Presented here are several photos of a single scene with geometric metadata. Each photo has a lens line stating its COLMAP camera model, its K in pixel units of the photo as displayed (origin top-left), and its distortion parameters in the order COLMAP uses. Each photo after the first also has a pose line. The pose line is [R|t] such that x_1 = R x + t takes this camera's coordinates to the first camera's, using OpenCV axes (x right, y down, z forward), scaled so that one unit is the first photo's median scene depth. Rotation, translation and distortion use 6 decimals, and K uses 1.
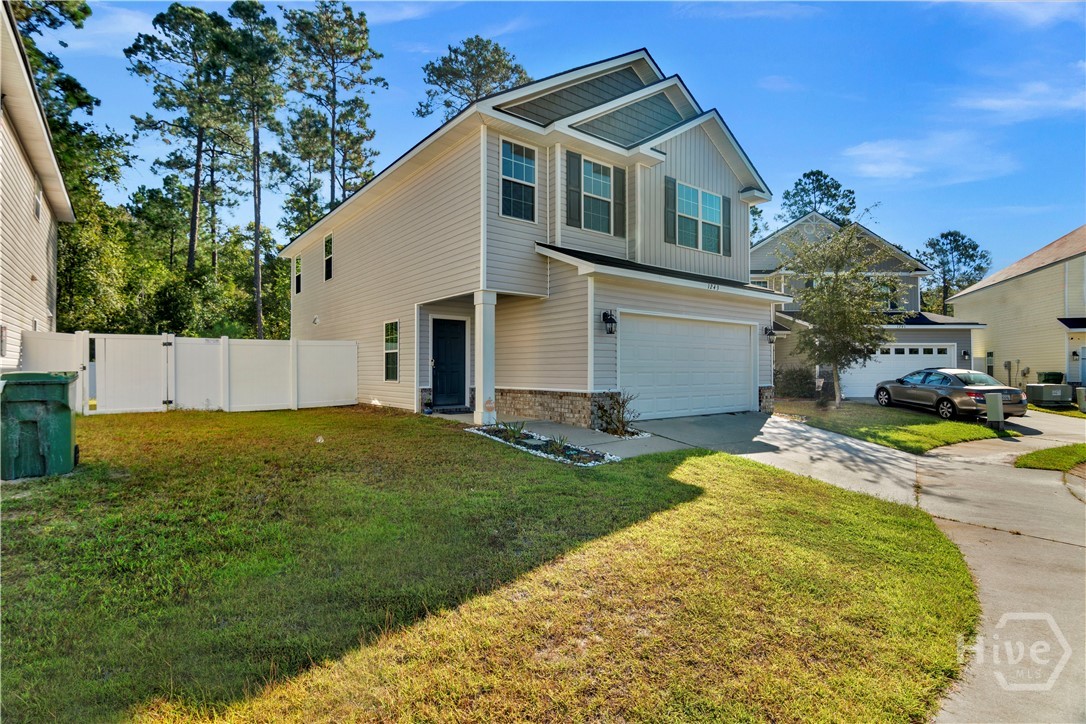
lens RADIAL K [[557.0, 0, 551.8], [0, 557.0, 361.2], [0, 0, 1]] dist [-0.010910, -0.000897]
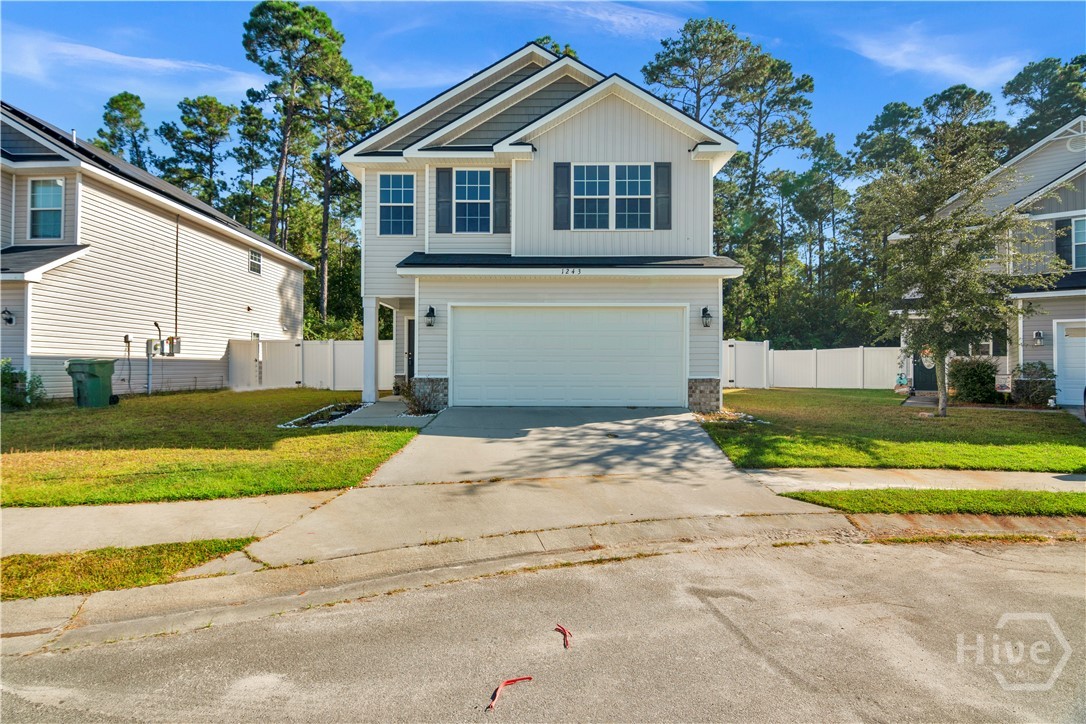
lens RADIAL K [[544.0, 0, 530.0], [0, 544.0, 355.8], [0, 0, 1]] dist [-0.013567, -0.000184]
pose [[0.761918, -0.000344, -0.647673, 0.848358], [0.006654, 0.999951, 0.007297, 0.003274], [0.647639, -0.009869, 0.761883, 0.248285]]
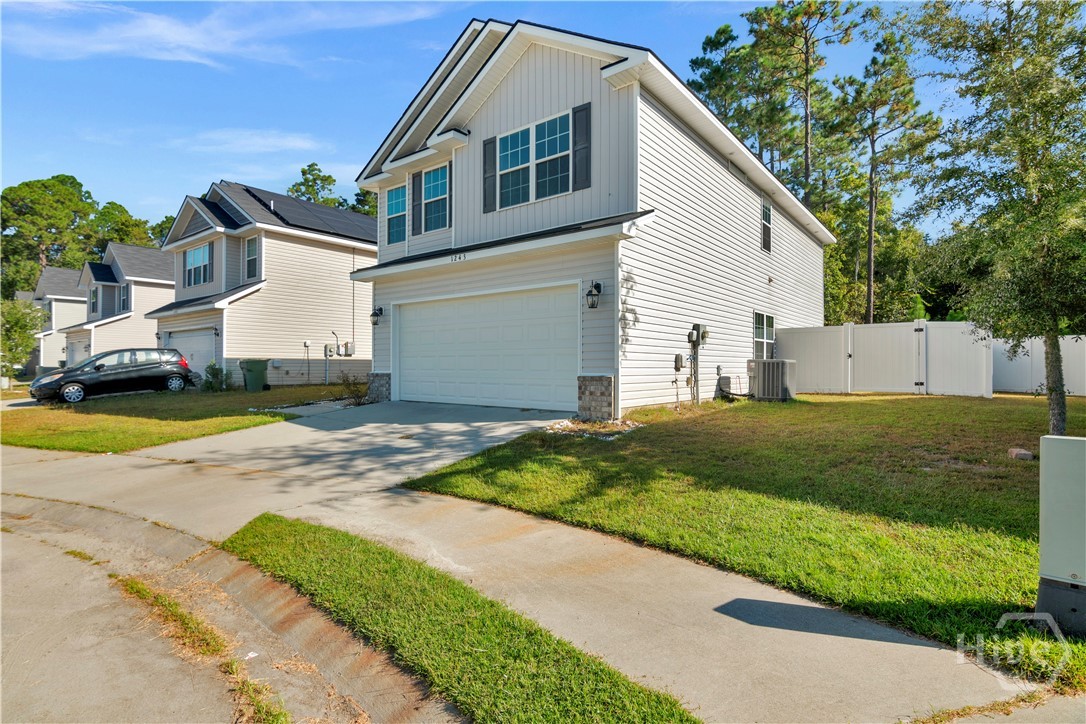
lens RADIAL K [[544.0, 0, 530.0], [0, 544.0, 355.8], [0, 0, 1]] dist [-0.013567, -0.000184]
pose [[0.192218, -0.007867, -0.981321, 1.161265], [0.024138, 0.999703, -0.003287, 0.025804], [0.981055, -0.023055, 0.192350, 0.953279]]
